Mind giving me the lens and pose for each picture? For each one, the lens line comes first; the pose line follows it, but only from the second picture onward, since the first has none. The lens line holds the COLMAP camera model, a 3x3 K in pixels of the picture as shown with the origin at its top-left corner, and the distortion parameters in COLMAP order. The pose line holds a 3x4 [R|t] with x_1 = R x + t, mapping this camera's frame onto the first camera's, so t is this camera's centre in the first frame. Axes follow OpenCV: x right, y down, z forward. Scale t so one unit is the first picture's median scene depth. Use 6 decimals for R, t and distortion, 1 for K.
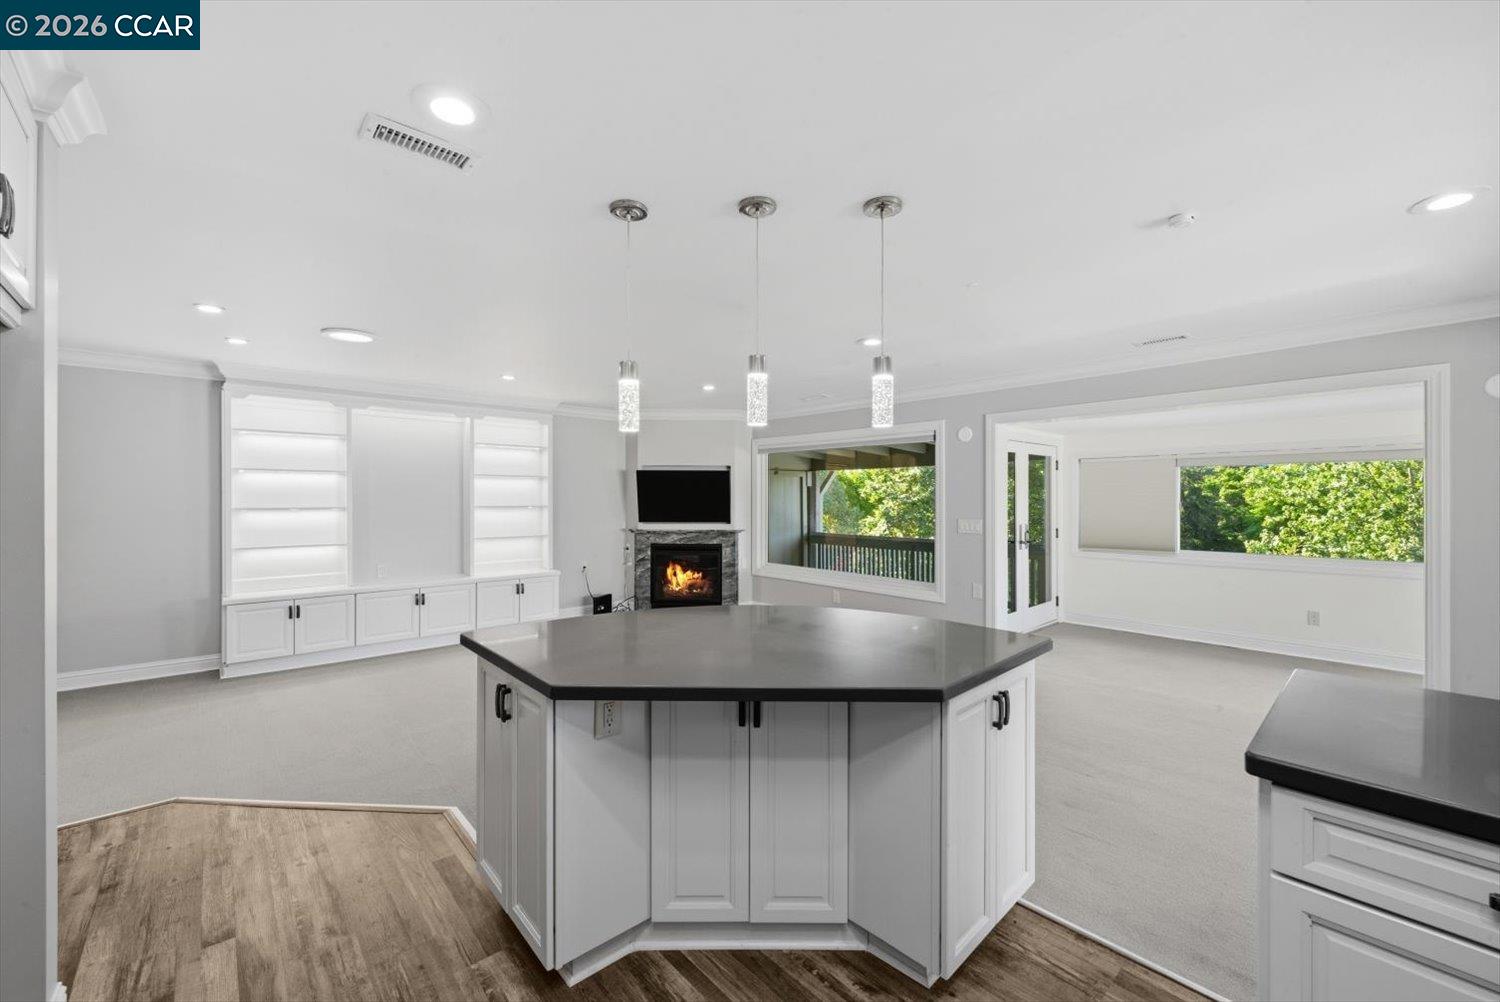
lens RADIAL K [[592.9, 0, 750.0], [0, 592.9, 501.0], [0, 0, 1]] dist [0.005237, -0.002911]
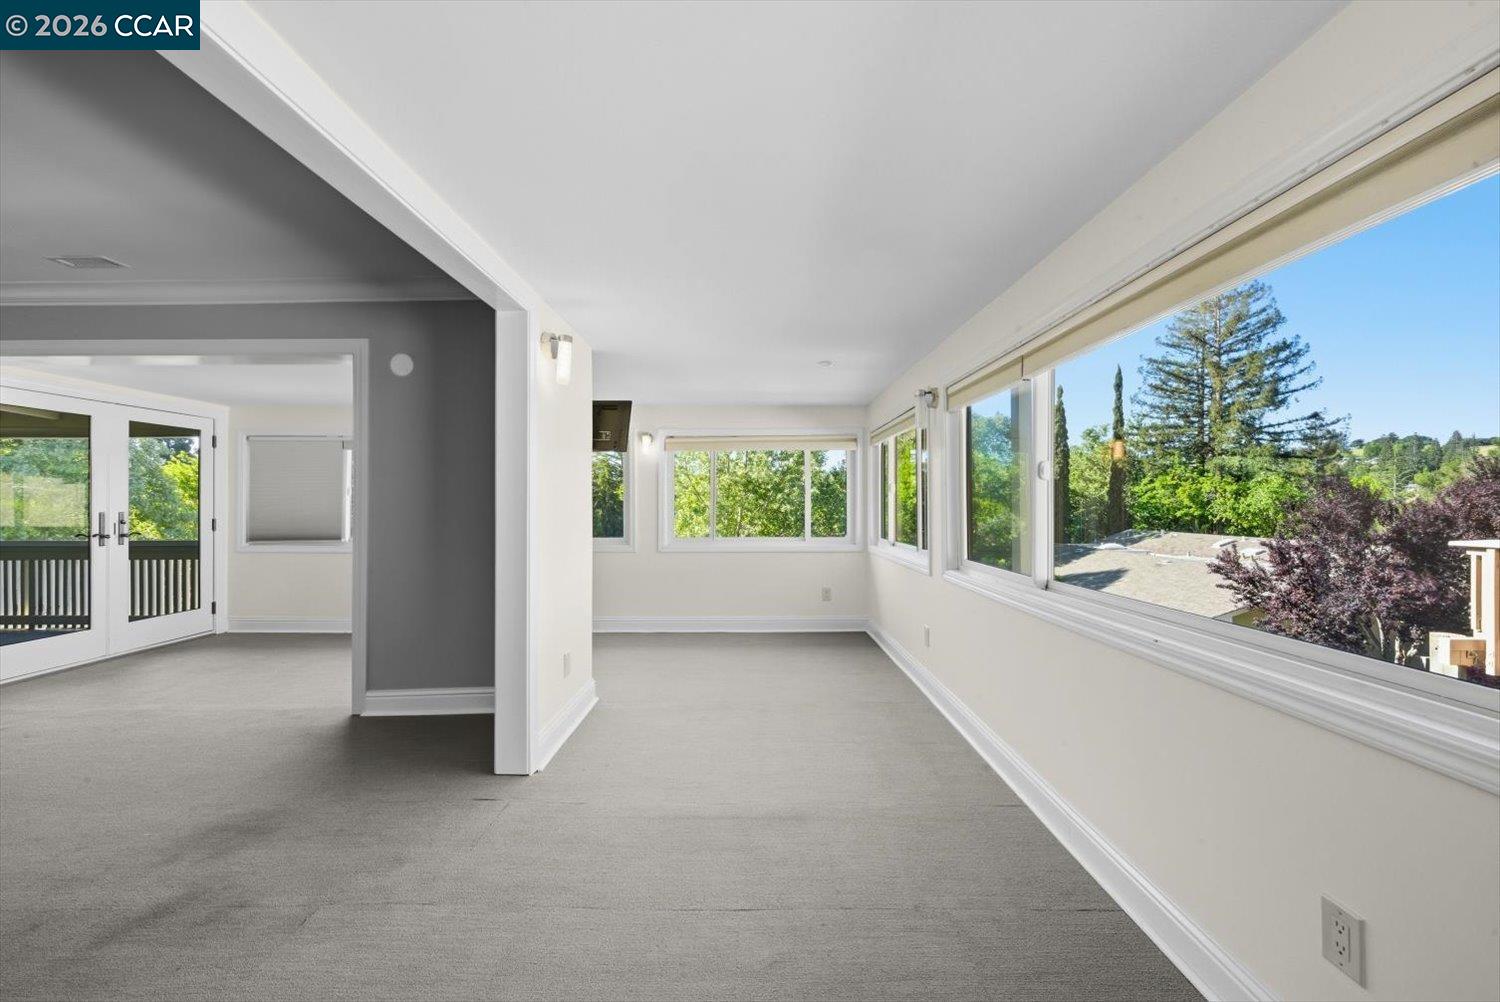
lens RADIAL K [[599.0, 0, 748.1], [0, 599.0, 502.3], [0, 0, 1]] dist [-0.000934, -0.000224]
pose [[0.675031, 0.002162, 0.737786, 0.385980], [0.004130, 0.999969, -0.006709, 0.030190], [-0.737778, 0.007576, 0.675001, -0.094991]]
